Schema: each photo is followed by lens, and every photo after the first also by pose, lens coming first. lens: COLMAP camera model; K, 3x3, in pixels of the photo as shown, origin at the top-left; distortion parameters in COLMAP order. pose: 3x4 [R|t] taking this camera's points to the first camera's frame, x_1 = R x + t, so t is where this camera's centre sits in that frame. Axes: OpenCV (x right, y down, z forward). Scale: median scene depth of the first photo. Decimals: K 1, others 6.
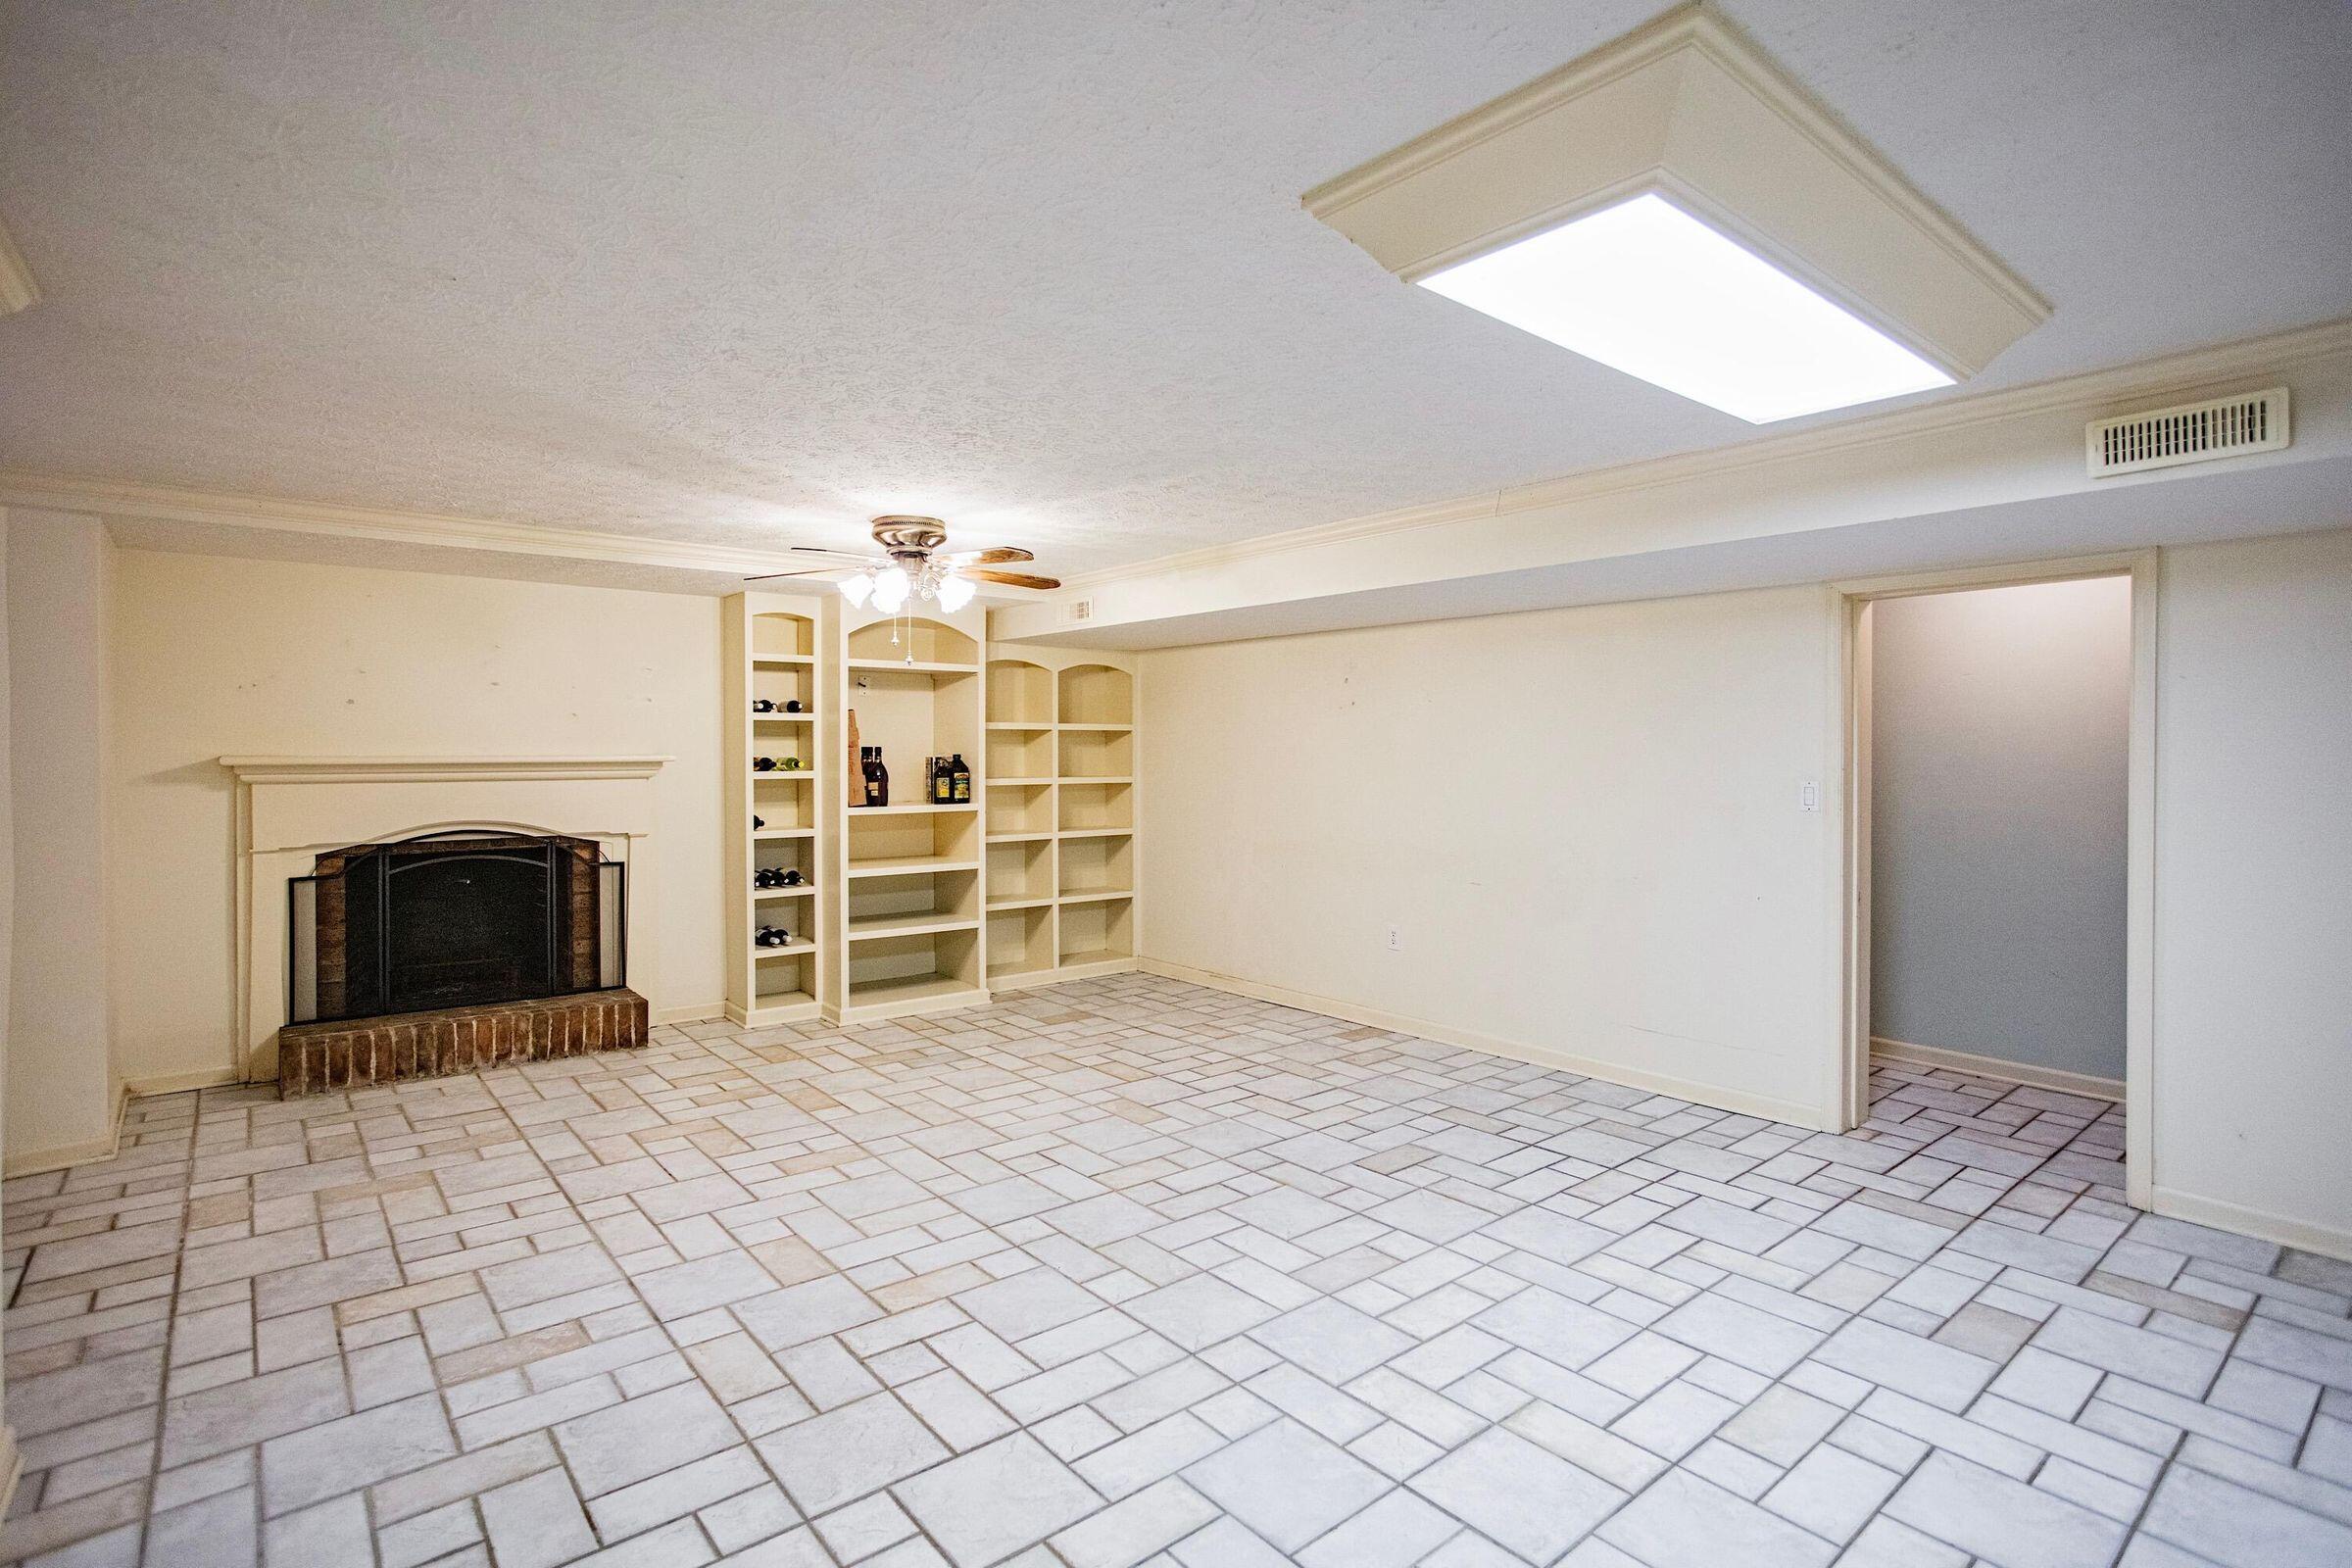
lens RADIAL K [[1124.2, 0, 1163.9], [0, 1124.2, 742.8], [0, 0, 1]] dist [-0.027776, 0.000753]
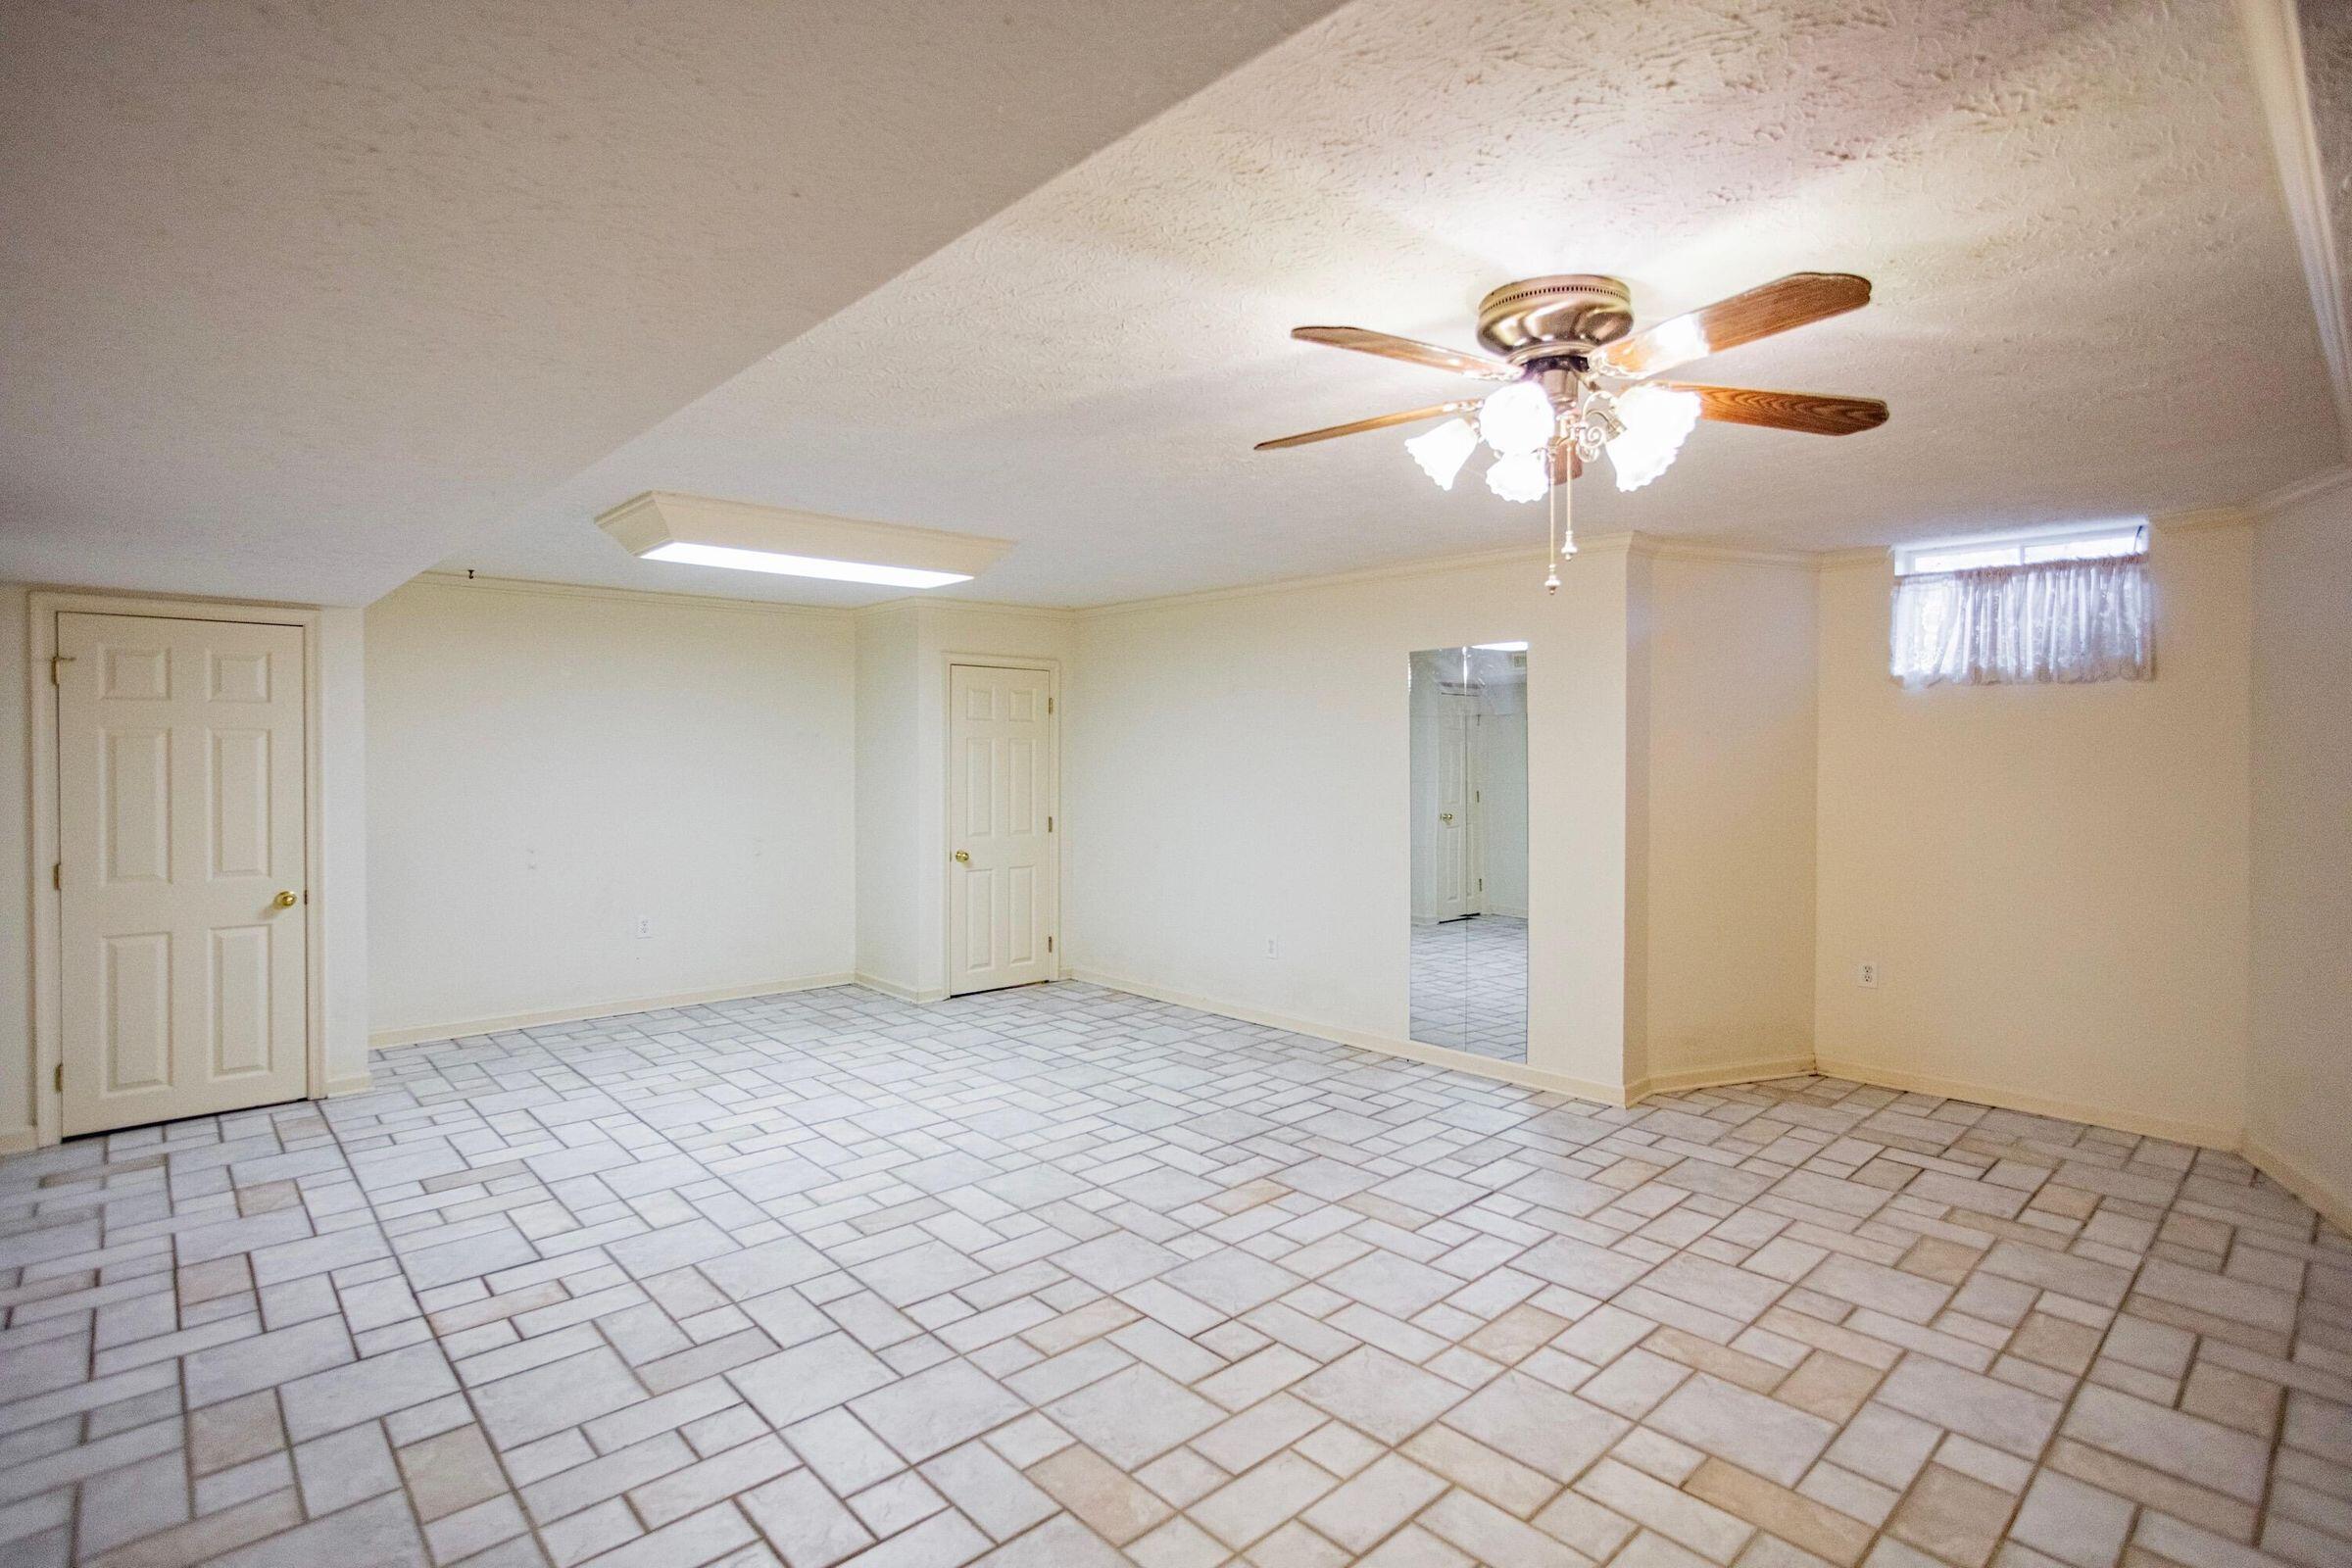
lens RADIAL K [[1124.2, 0, 1163.9], [0, 1124.2, 742.8], [0, 0, 1]] dist [-0.027776, 0.000753]
pose [[-0.998549, -0.002084, -0.053813, -0.041204], [-0.001506, 0.999941, -0.010785, -0.003061], [0.053832, -0.010689, -0.998493, 1.981917]]
